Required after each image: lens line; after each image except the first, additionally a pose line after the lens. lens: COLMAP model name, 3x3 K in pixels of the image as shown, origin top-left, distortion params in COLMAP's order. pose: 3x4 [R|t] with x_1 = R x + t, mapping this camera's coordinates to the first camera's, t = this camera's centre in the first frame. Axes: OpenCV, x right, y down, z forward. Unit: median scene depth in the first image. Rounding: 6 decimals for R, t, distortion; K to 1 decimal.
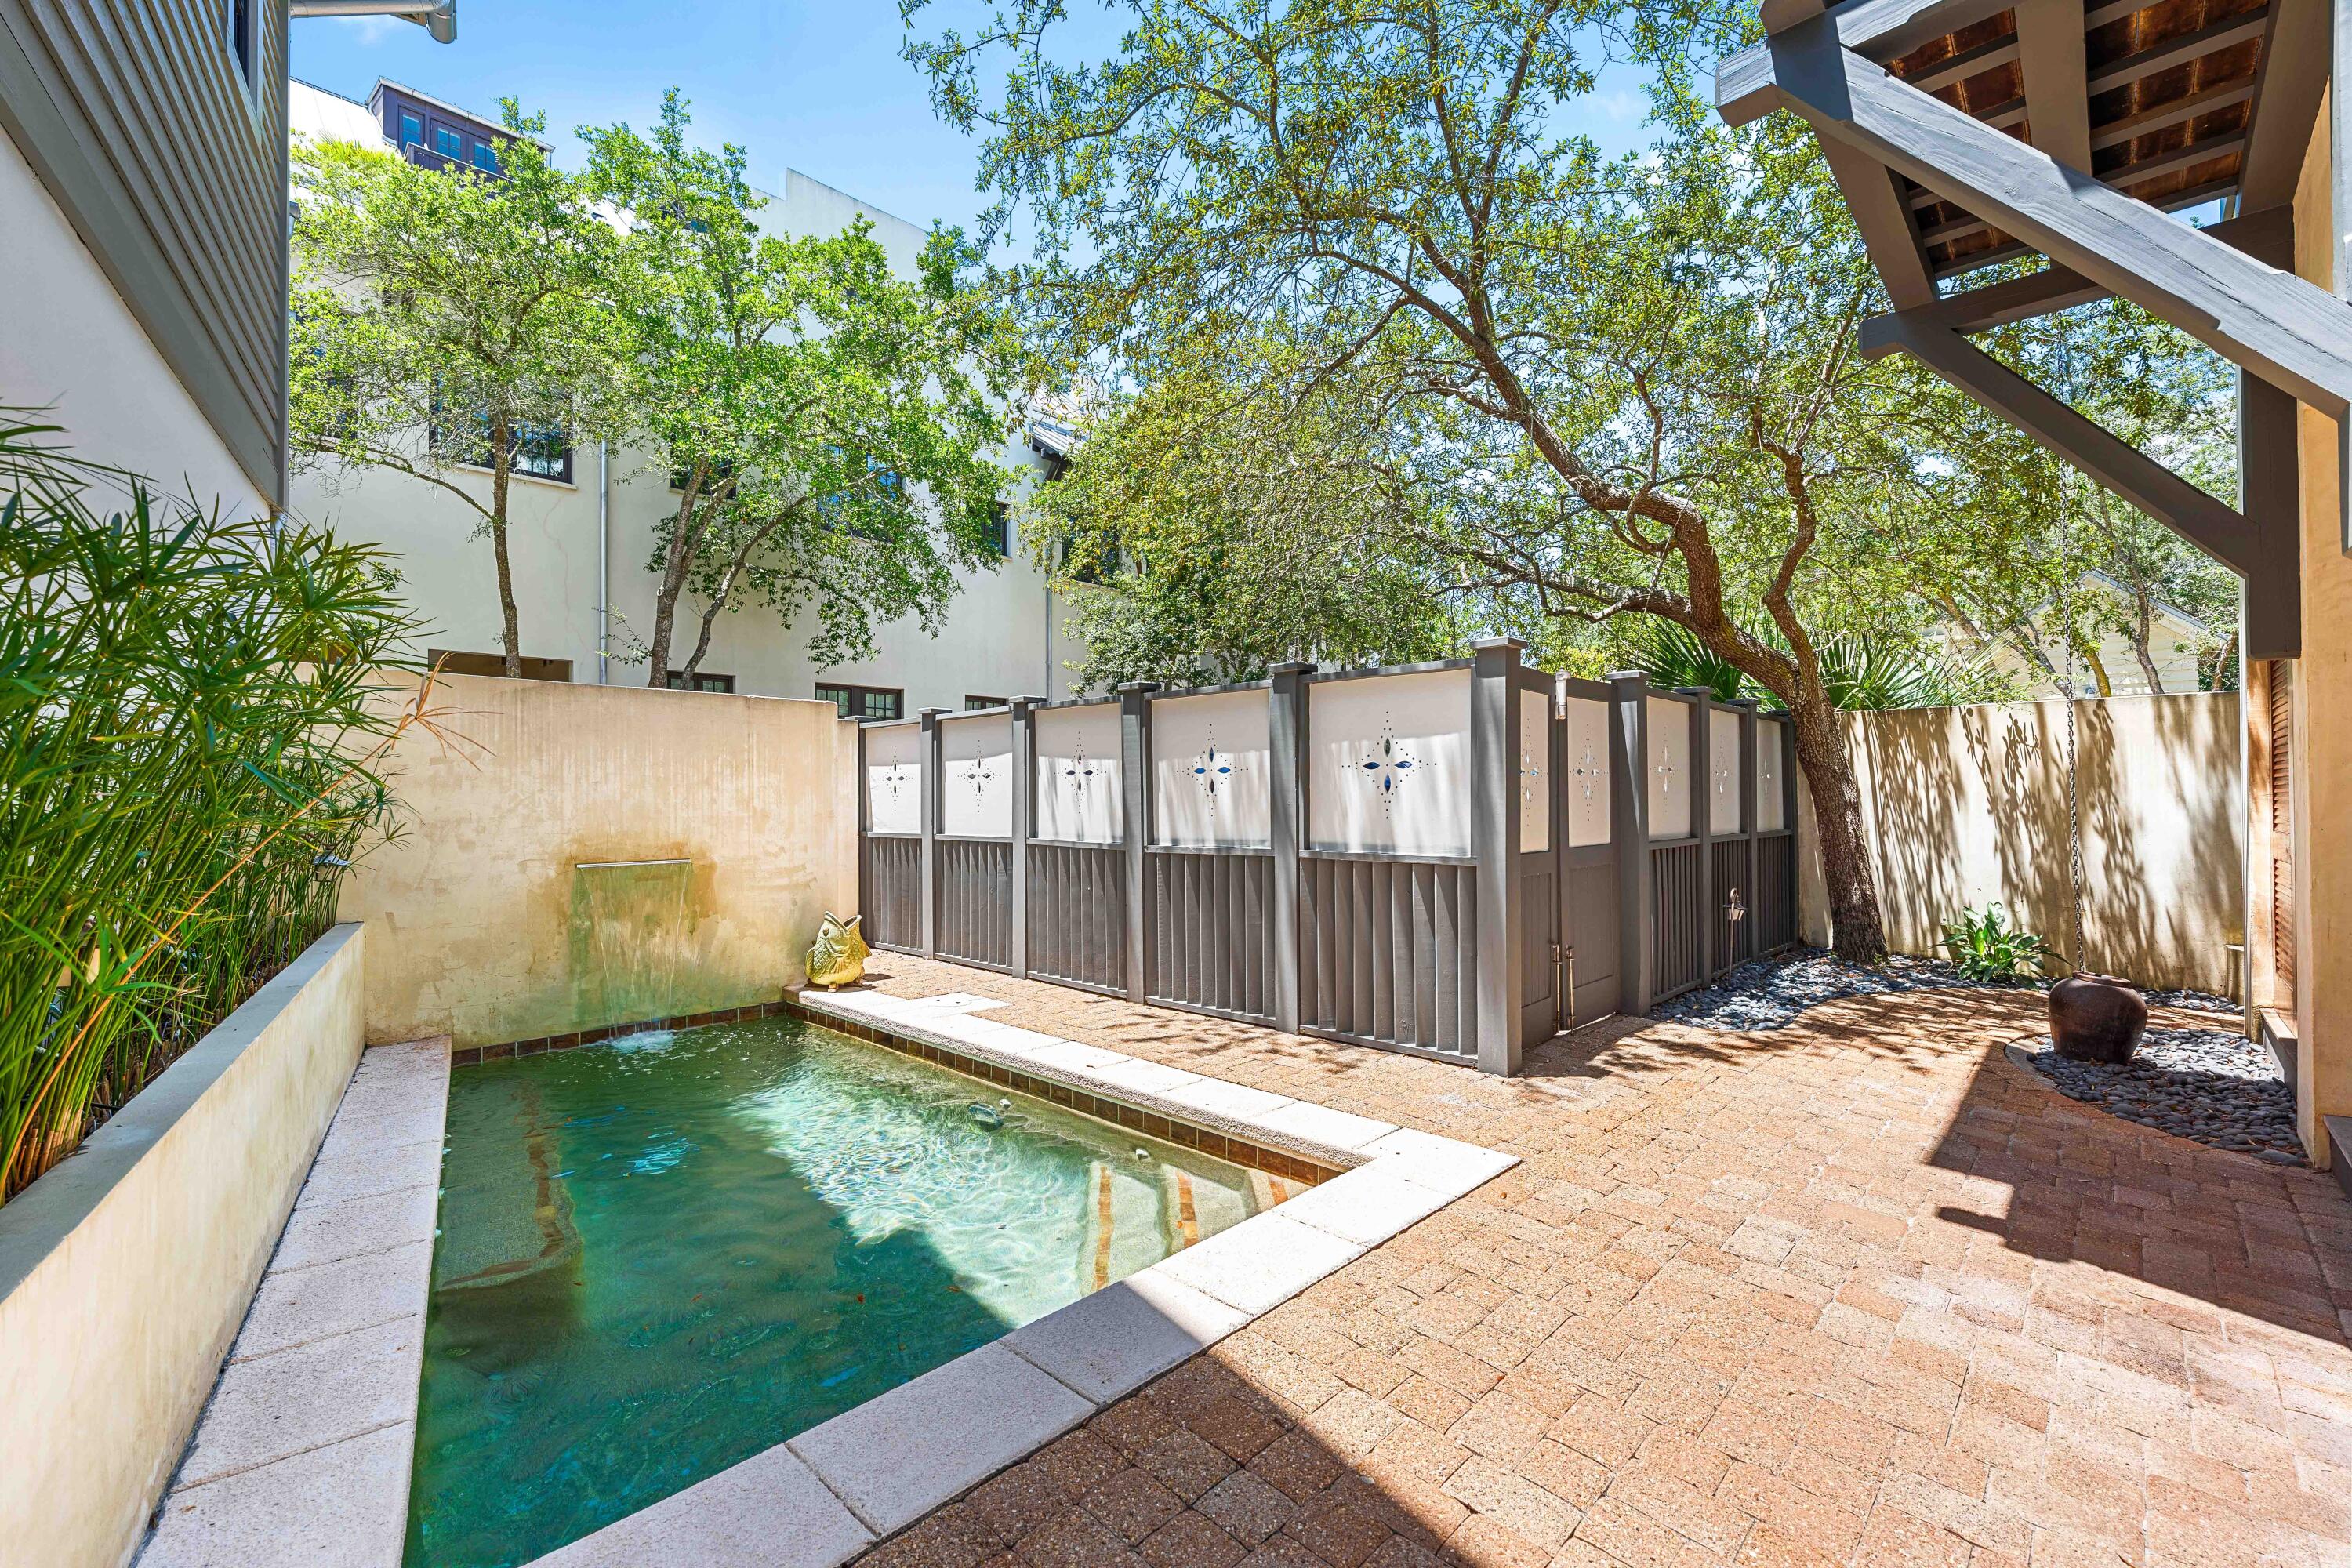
lens RADIAL K [[988.5, 0, 1176.0], [0, 988.5, 784.0], [0, 0, 1]] dist [-0.001249, -0.000024]
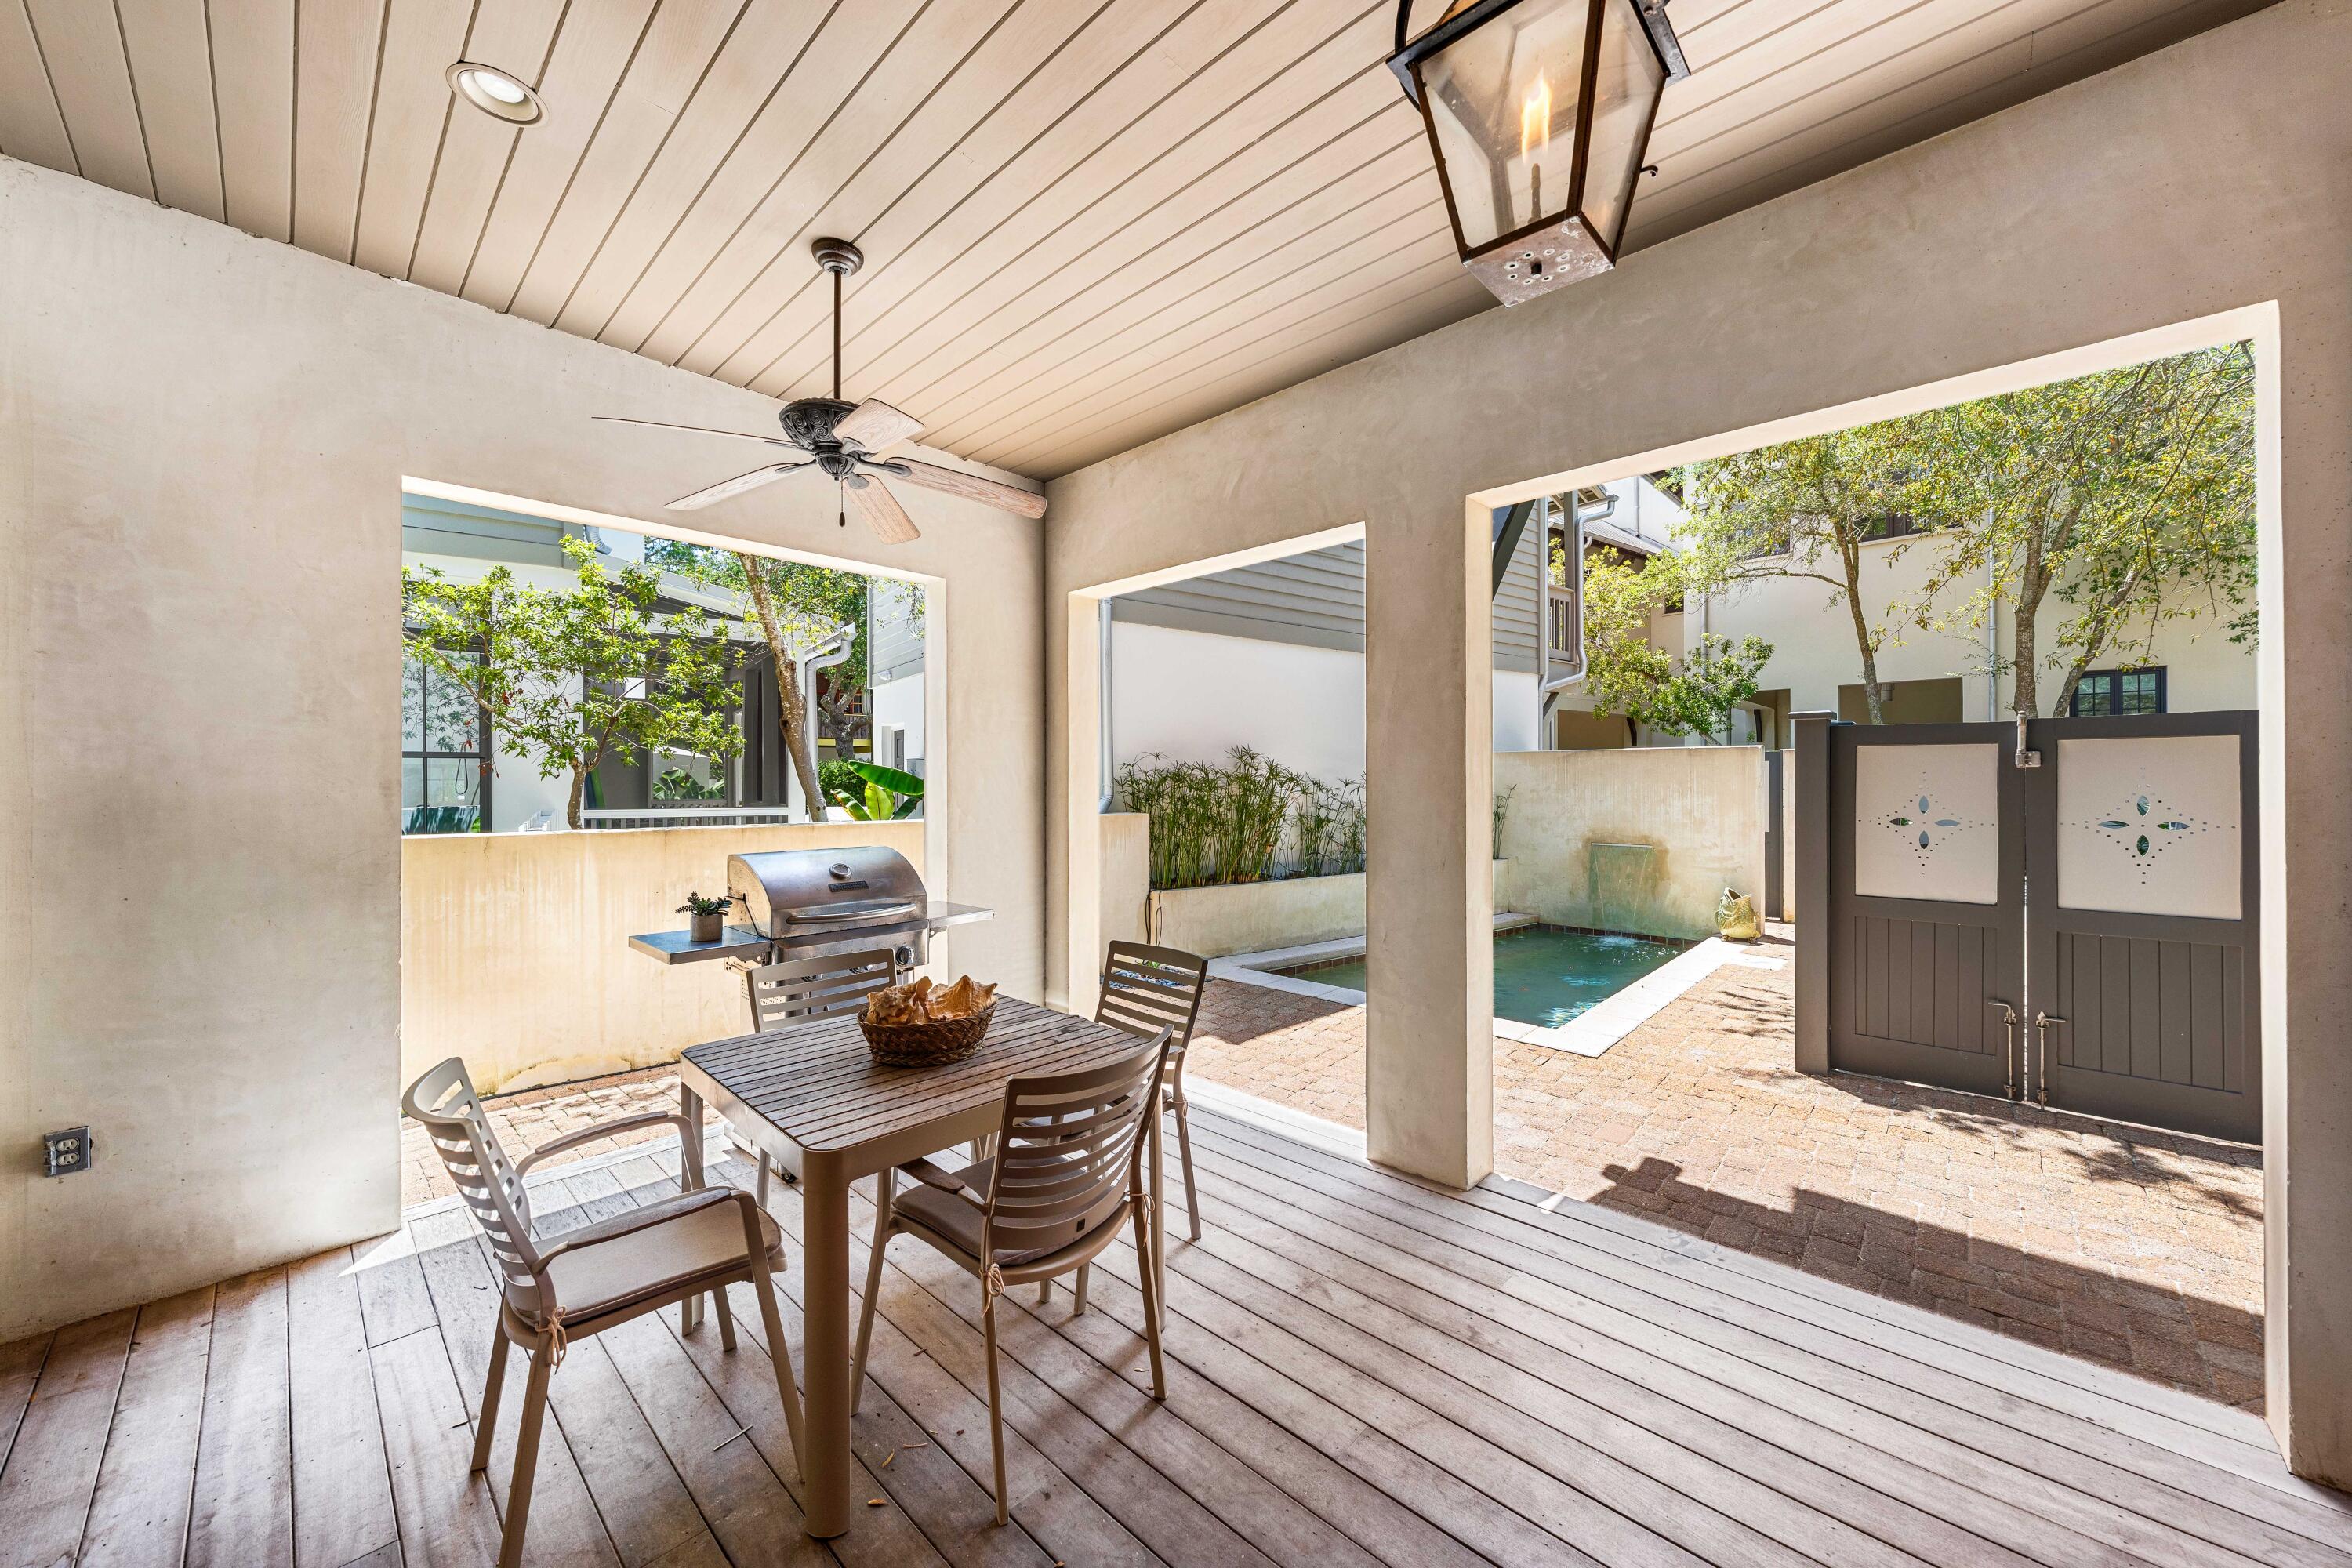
lens RADIAL K [[850.9, 0, 1176.0], [0, 850.9, 784.0], [0, 0, 1]] dist [0.012065, -0.000093]
pose [[-0.000217, 0.008614, -0.999963, 1.203830], [0.018140, 0.999798, 0.008609, -0.071640], [0.999835, -0.018138, -0.000373, 0.200820]]
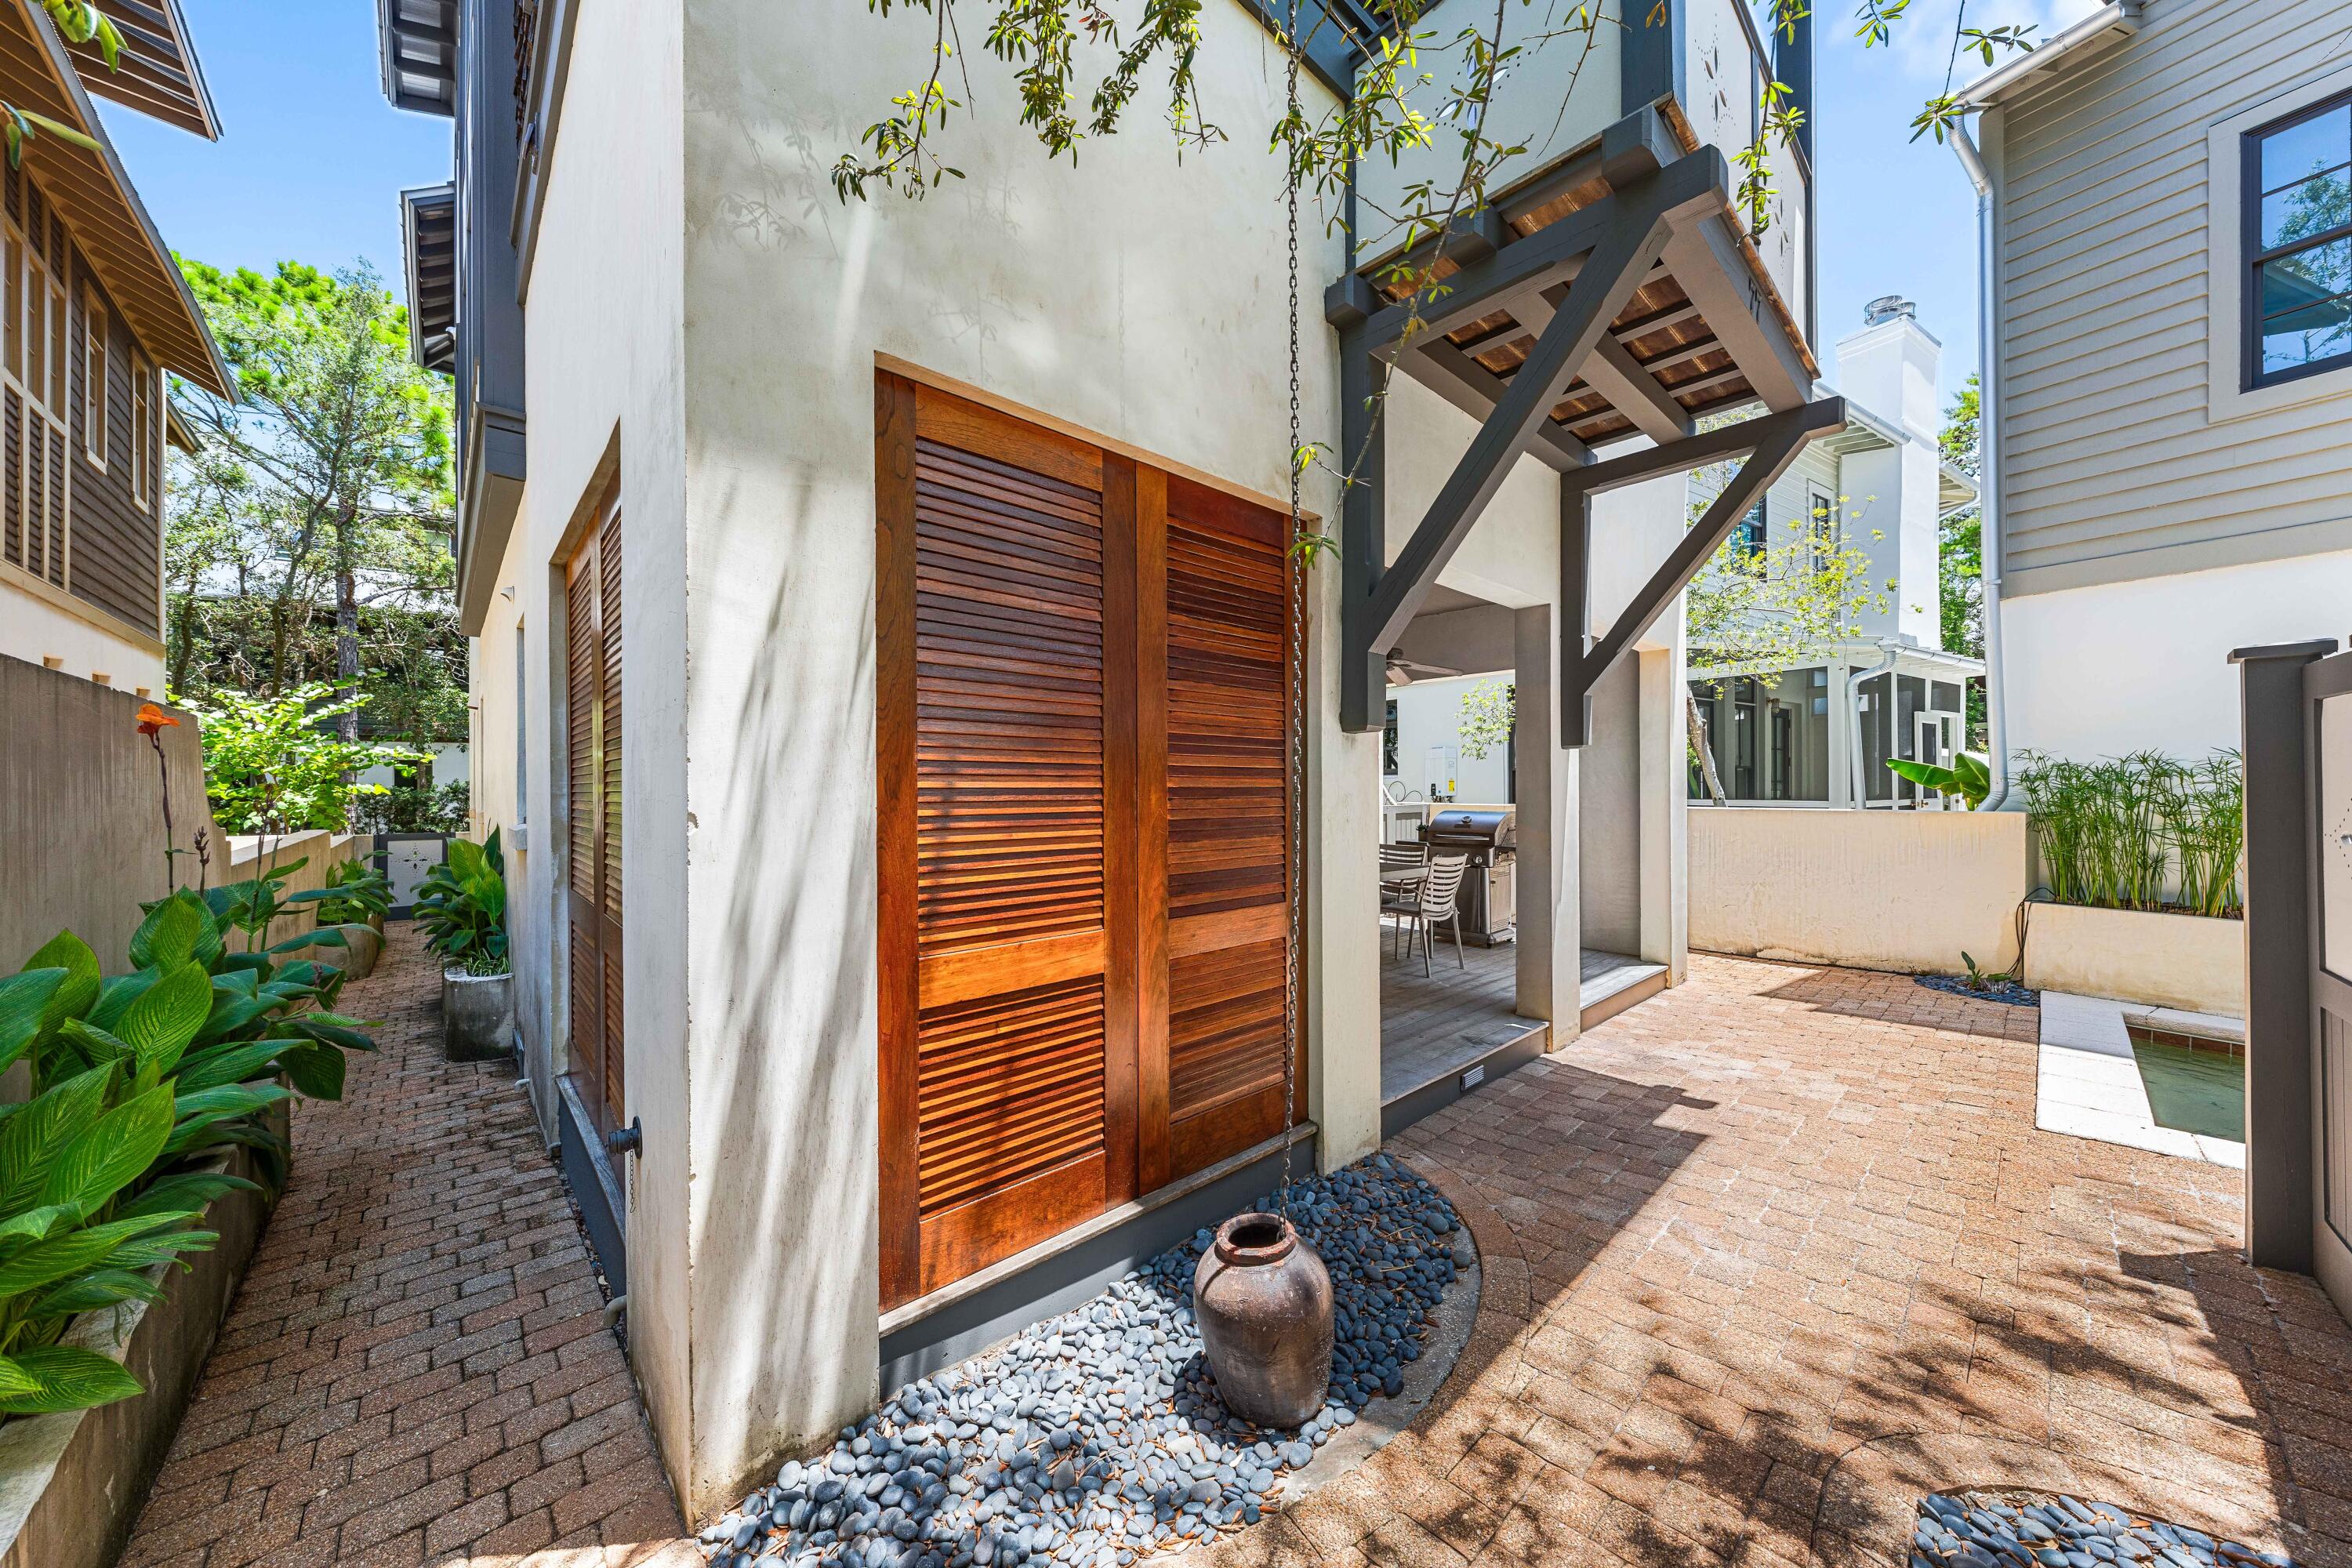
lens RADIAL K [[800.8, 0, 1176.0], [0, 800.8, 784.0], [0, 0, 1]] dist [0.001212, 0.000112]
pose [[-0.997951, 0.004980, 0.063783, 0.944082], [0.003780, 0.999814, -0.018933, -0.035013], [-0.063866, -0.018653, -0.997784, 1.427165]]
